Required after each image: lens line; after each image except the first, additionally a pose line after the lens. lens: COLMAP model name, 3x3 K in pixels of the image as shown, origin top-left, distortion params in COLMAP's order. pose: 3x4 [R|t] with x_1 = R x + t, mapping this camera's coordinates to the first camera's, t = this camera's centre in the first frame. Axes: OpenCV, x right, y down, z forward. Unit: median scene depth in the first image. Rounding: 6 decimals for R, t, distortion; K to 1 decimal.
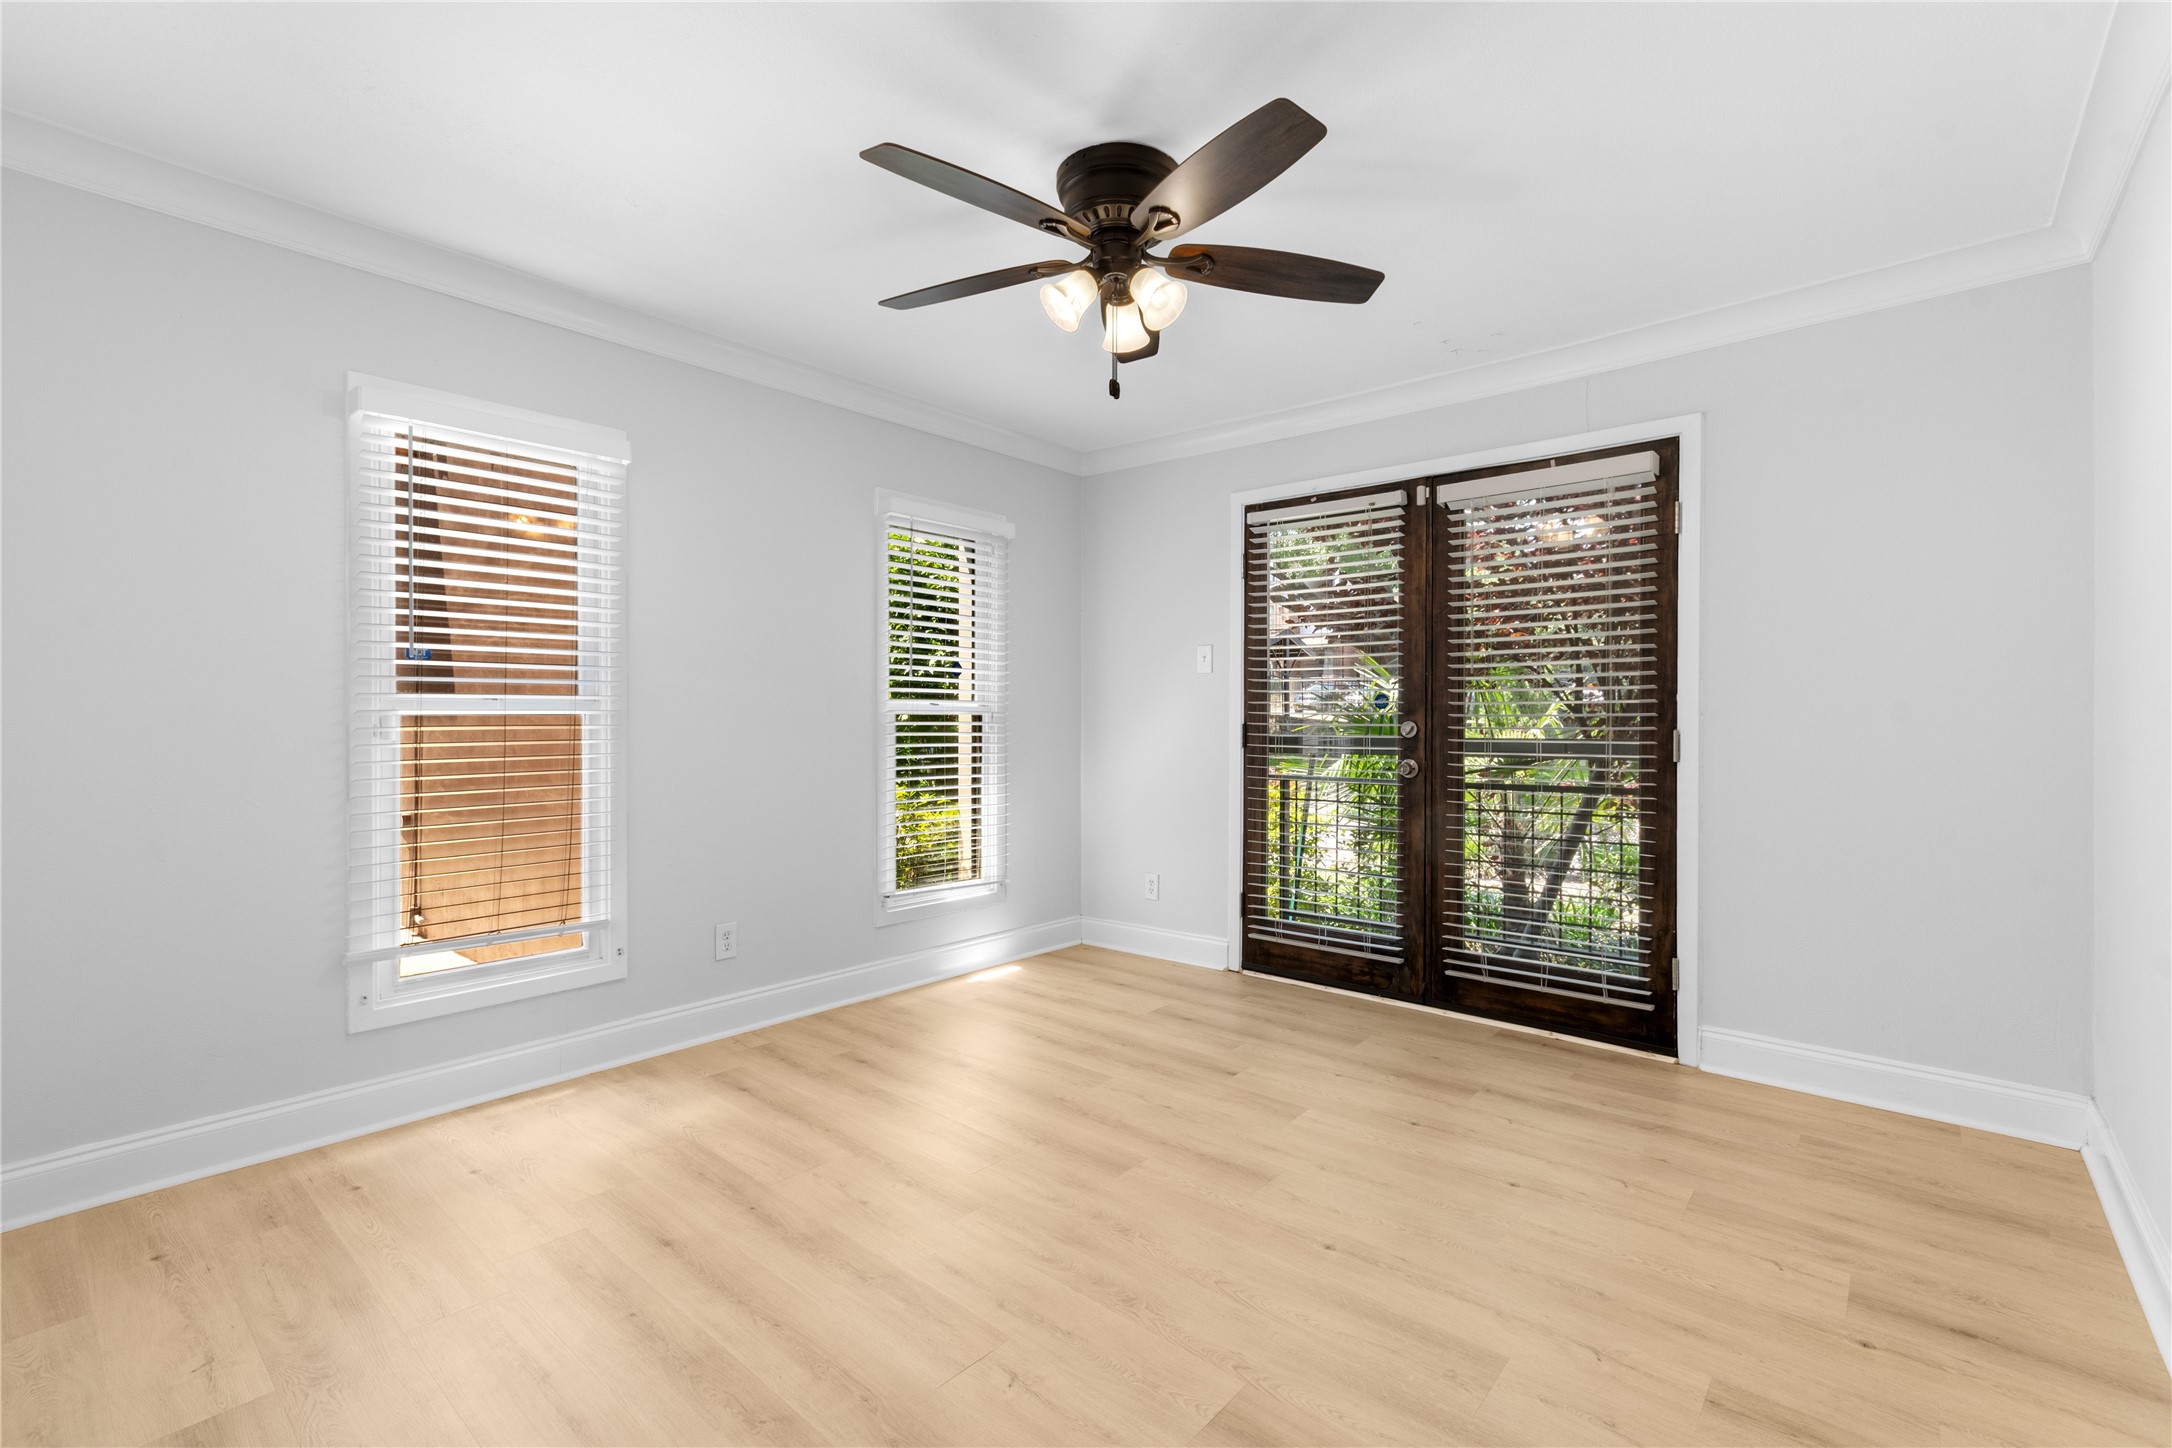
lens RADIAL K [[956.1, 0, 1094.3], [0, 956.1, 722.7], [0, 0, 1]] dist [0.002354, 0.000907]
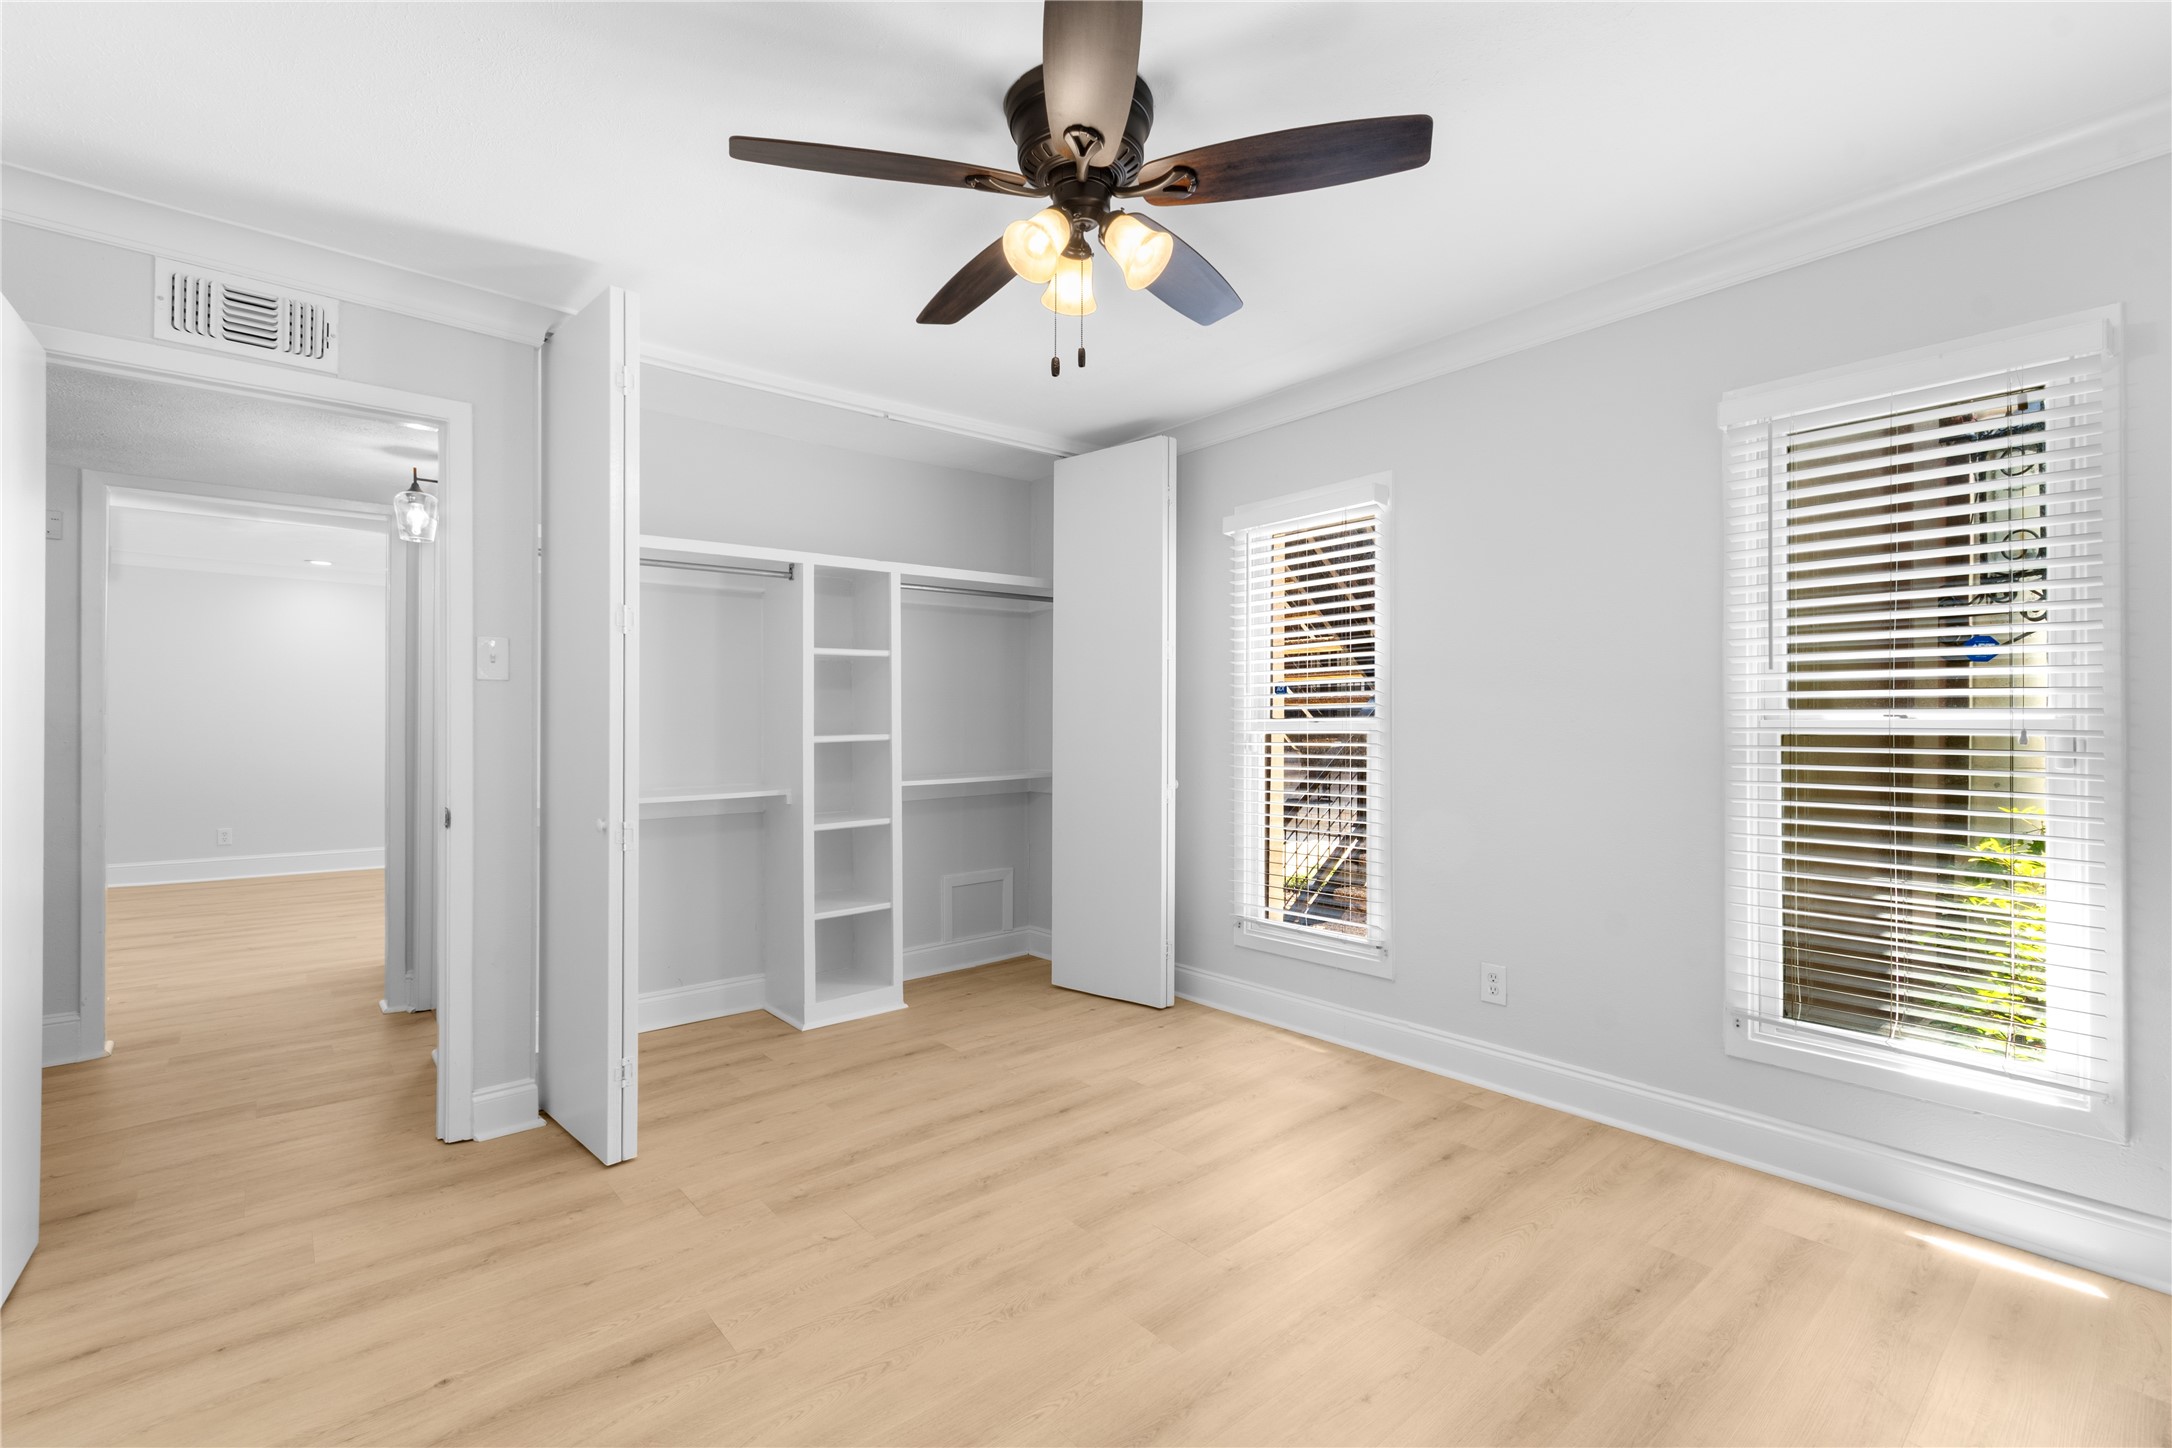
lens RADIAL K [[959.1, 0, 1086.0], [0, 959.1, 724.0], [0, 0, 1]] dist [-0.011803, 0.000216]
pose [[-0.151824, -0.005509, -0.988392, 0.622595], [-0.011294, 0.999929, -0.003839, -0.010537], [0.988343, 0.010580, -0.151875, 0.824856]]
